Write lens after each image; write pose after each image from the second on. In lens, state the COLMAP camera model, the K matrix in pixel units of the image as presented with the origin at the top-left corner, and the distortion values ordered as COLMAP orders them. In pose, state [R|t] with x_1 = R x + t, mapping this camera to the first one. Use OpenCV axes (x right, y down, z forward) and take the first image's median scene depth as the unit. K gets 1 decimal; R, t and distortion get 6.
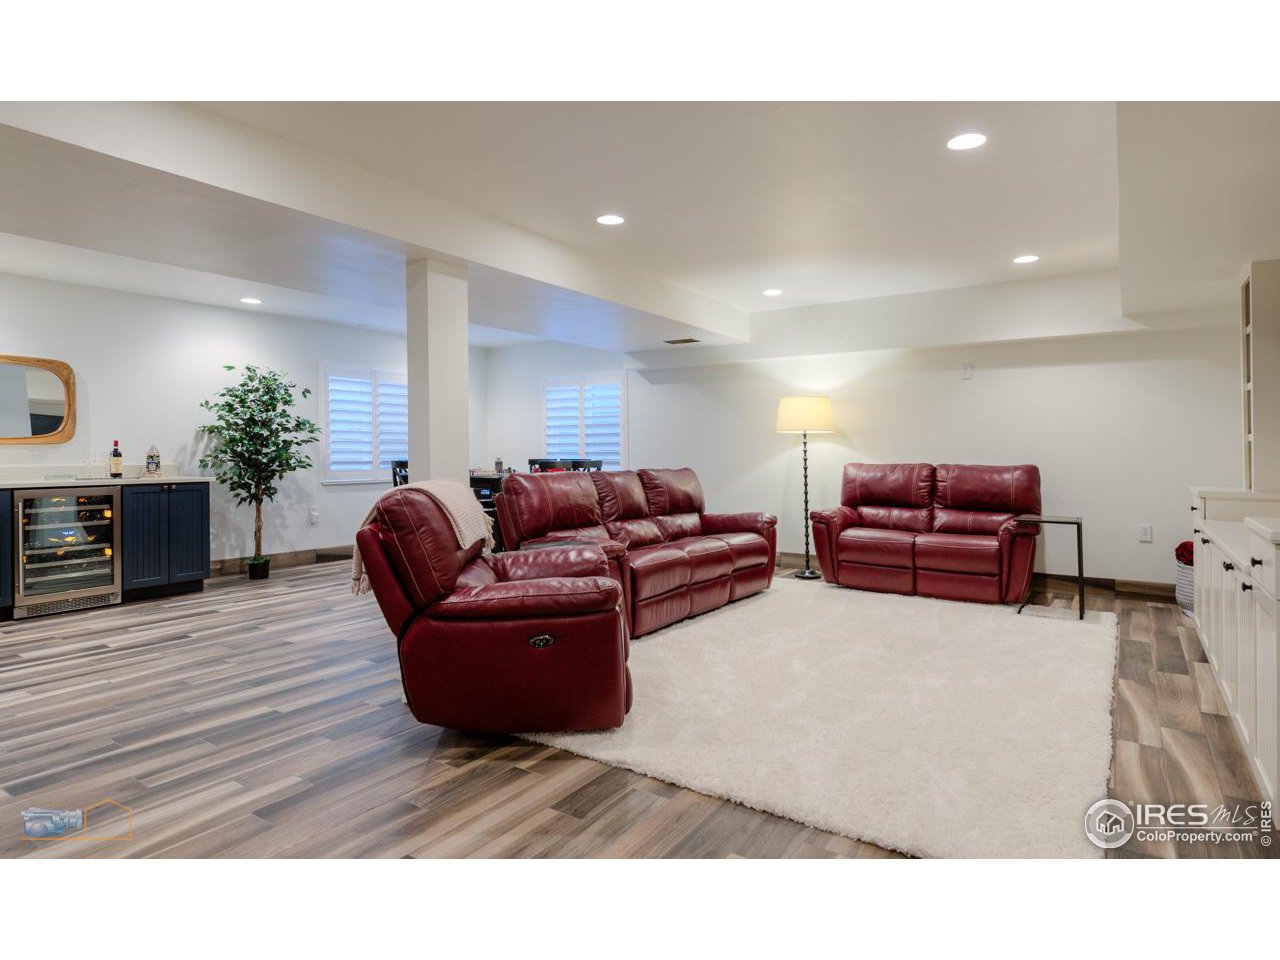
lens RADIAL K [[753.1, 0, 687.1], [0, 753.1, 461.7], [0, 0, 1]] dist [-0.002266, -0.002029]
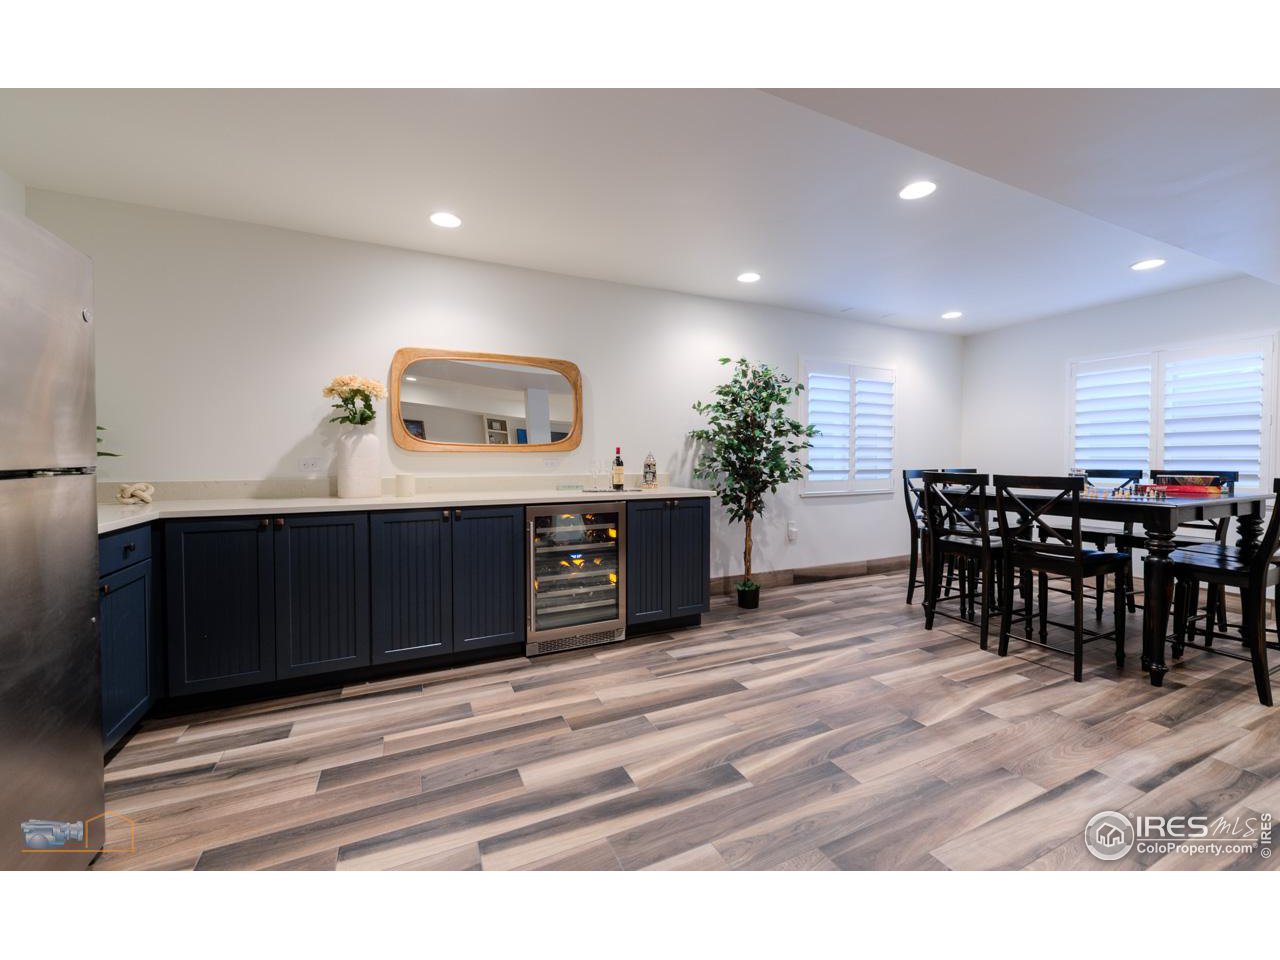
lens RADIAL K [[551.2, 0, 640.0], [0, 551.2, 480.0], [0, 0, 1]] dist [-0.002020, -0.000121]
pose [[0.842054, 0.020270, -0.539012, -0.344940], [-0.005756, 0.999574, 0.028598, -0.007543], [0.539362, -0.020979, 0.841813, 0.414950]]
